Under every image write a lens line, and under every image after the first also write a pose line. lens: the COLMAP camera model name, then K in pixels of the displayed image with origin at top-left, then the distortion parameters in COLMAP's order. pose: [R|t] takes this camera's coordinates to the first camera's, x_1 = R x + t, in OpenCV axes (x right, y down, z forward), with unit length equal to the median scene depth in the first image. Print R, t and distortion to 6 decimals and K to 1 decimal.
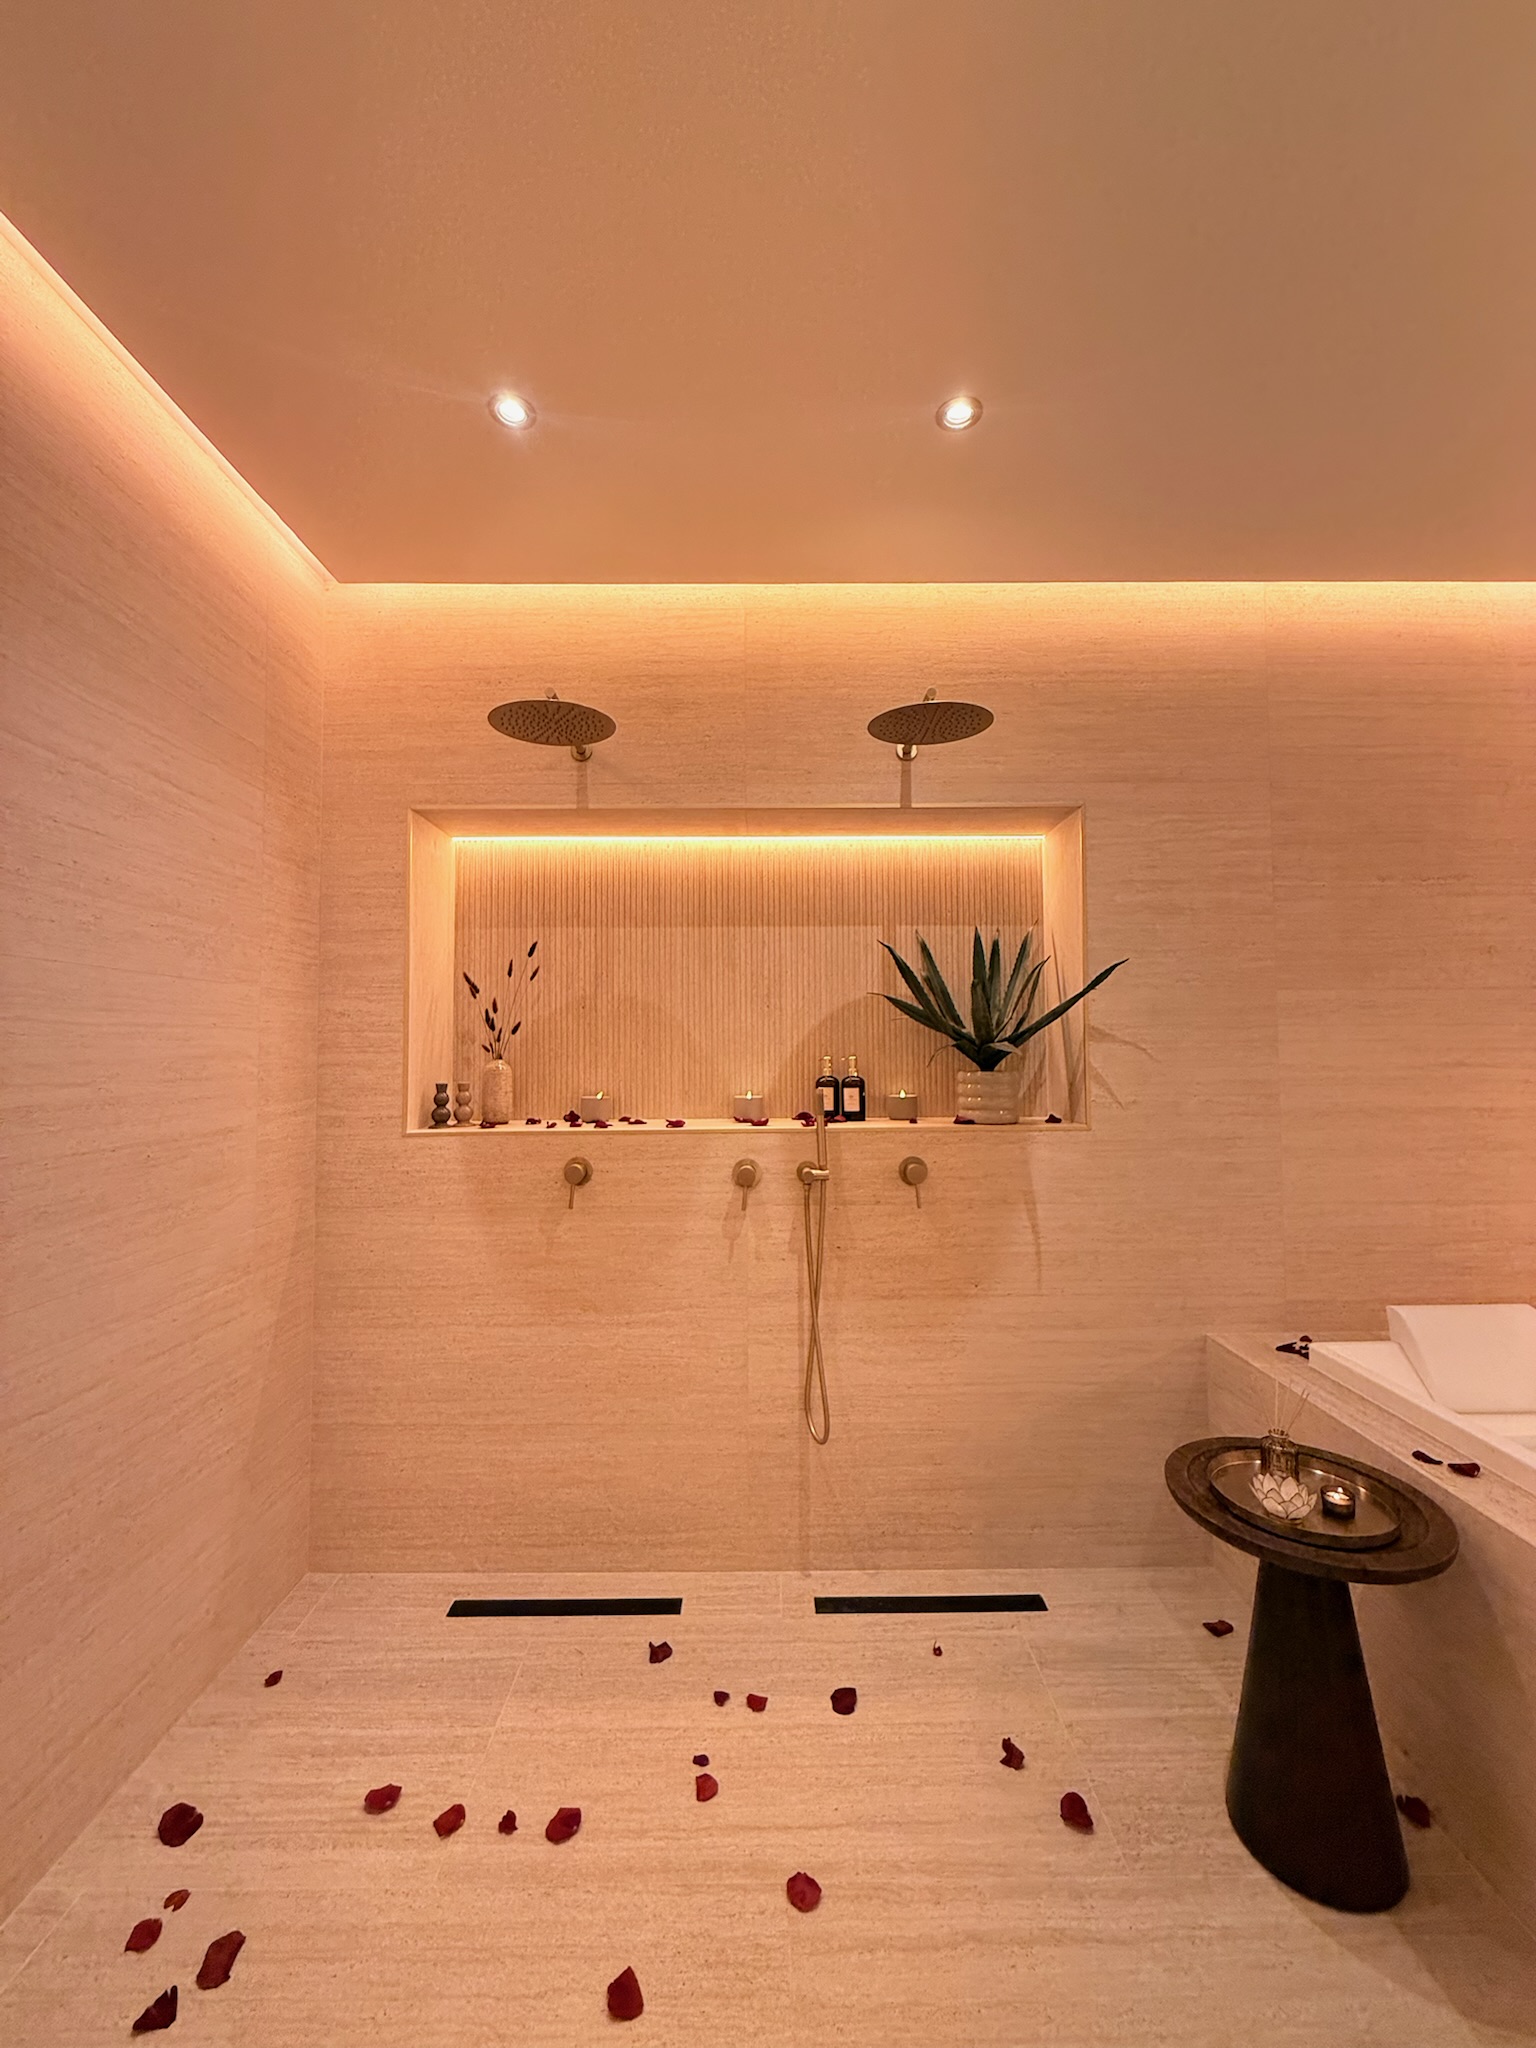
lens RADIAL K [[817.5, 0, 768.5], [0, 817.5, 1019.7], [0, 0, 1]] dist [-0.002045, 0.000081]
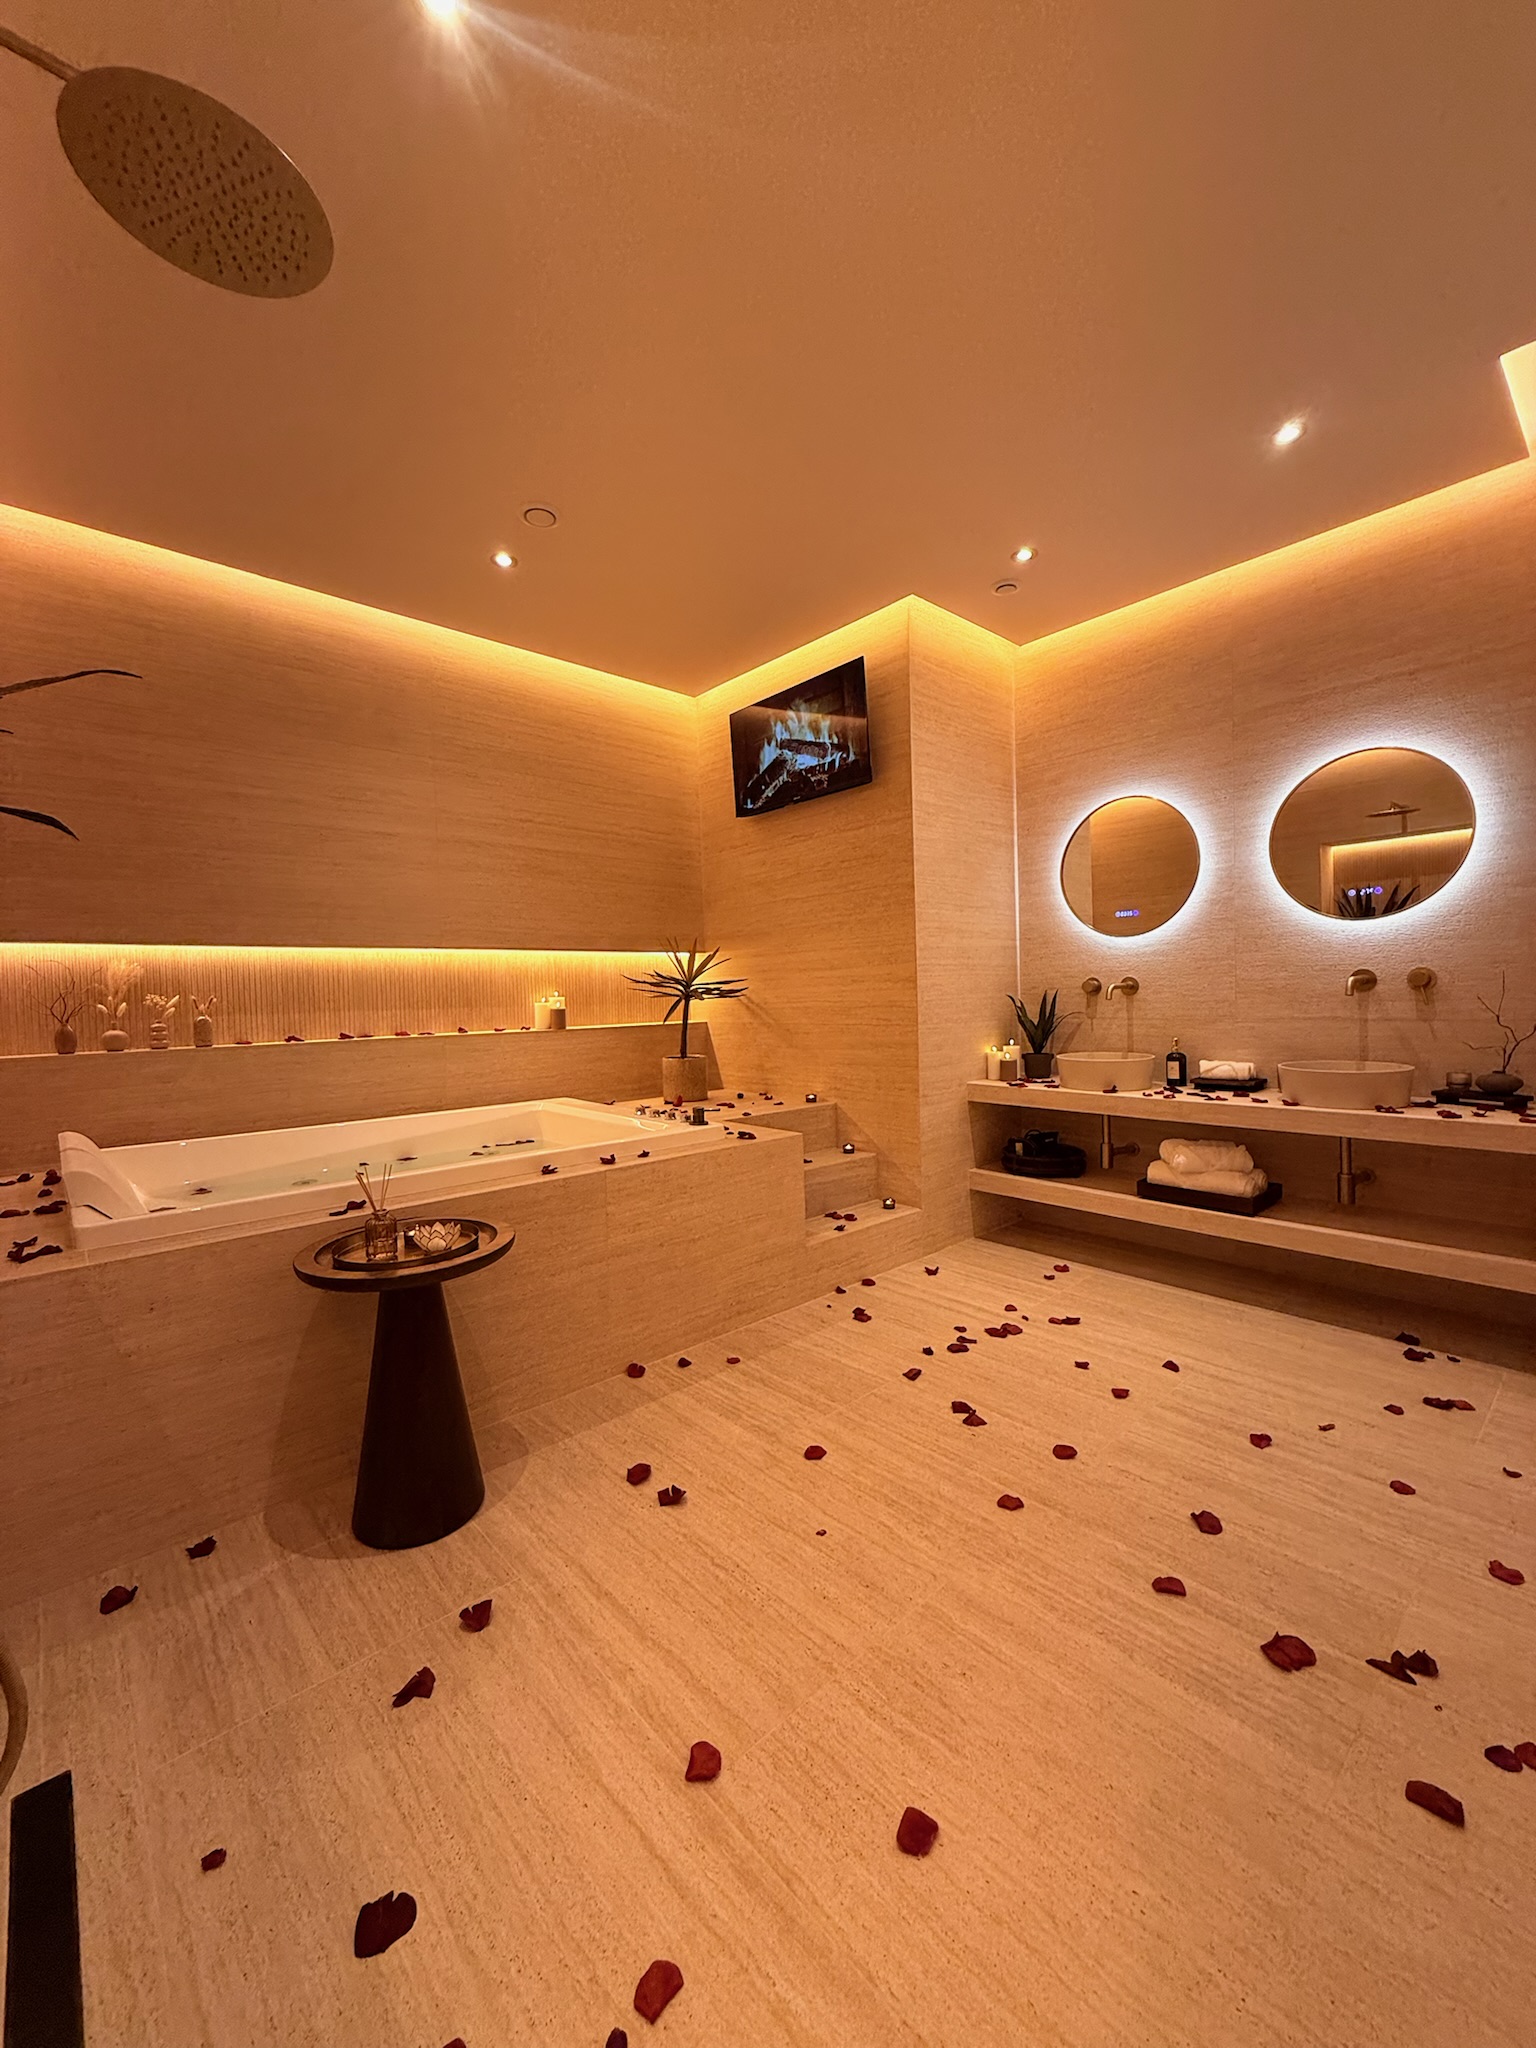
lens RADIAL K [[817.5, 0, 767.9], [0, 817.5, 1015.6], [0, 0, 1]] dist [-0.002045, 0.000081]
pose [[-0.666341, 0.004303, 0.745635, -0.398839], [-0.000799, 0.999979, -0.006486, 0.165263], [-0.745647, -0.004918, -0.666323, 0.928863]]
